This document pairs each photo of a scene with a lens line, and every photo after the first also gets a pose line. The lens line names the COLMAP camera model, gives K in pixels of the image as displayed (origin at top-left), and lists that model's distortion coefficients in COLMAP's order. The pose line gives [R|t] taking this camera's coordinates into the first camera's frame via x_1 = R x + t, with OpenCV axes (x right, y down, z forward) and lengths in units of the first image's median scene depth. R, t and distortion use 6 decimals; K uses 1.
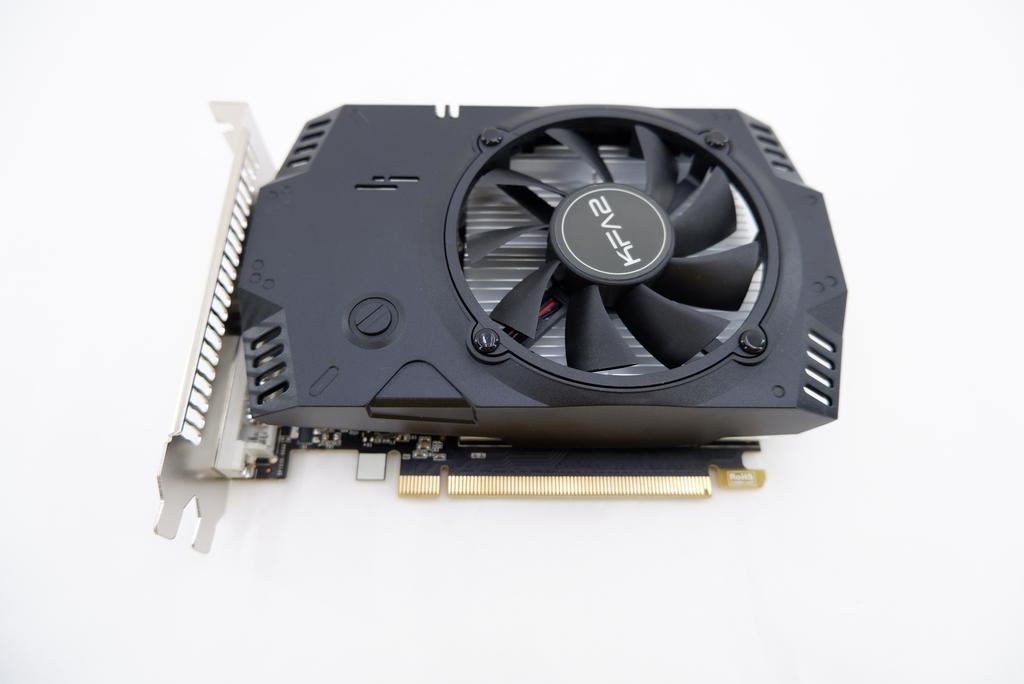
lens RADIAL K [[673.1, 0, 512.0], [0, 673.1, 342.0], [0, 0, 1]] dist [-0.001890, 0.000717]
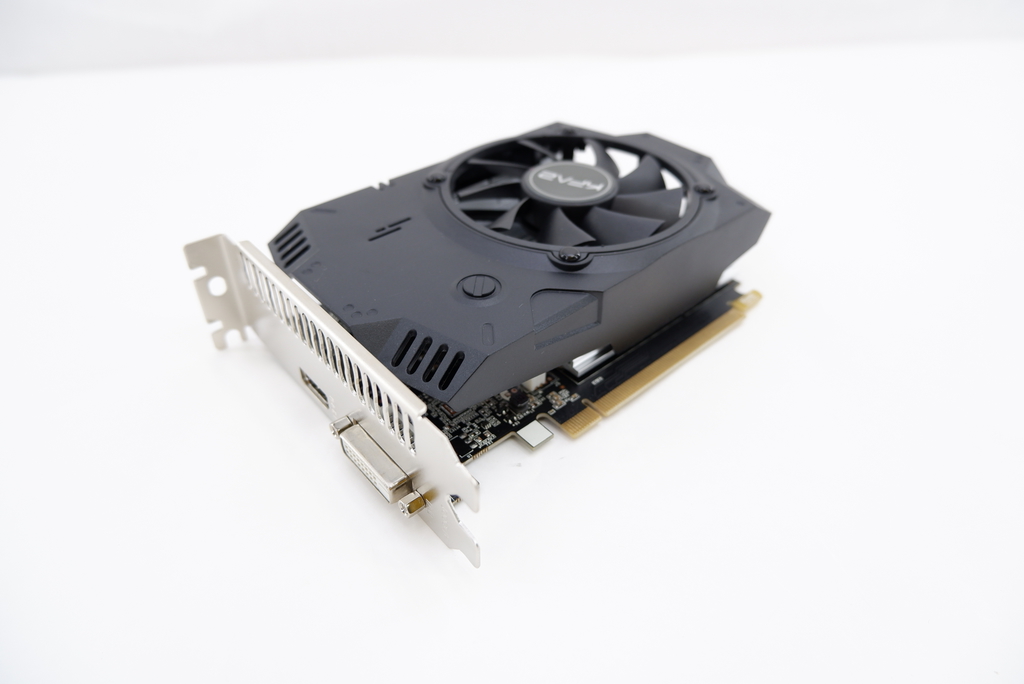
lens RADIAL K [[673.1, 0, 512.0], [0, 673.1, 342.0], [0, 0, 1]] dist [-0.001890, 0.000717]
pose [[0.749076, -0.428588, 0.505171, -0.682791], [0.593813, 0.772456, -0.225163, 0.283597], [-0.293720, 0.468641, 0.833129, 0.090023]]
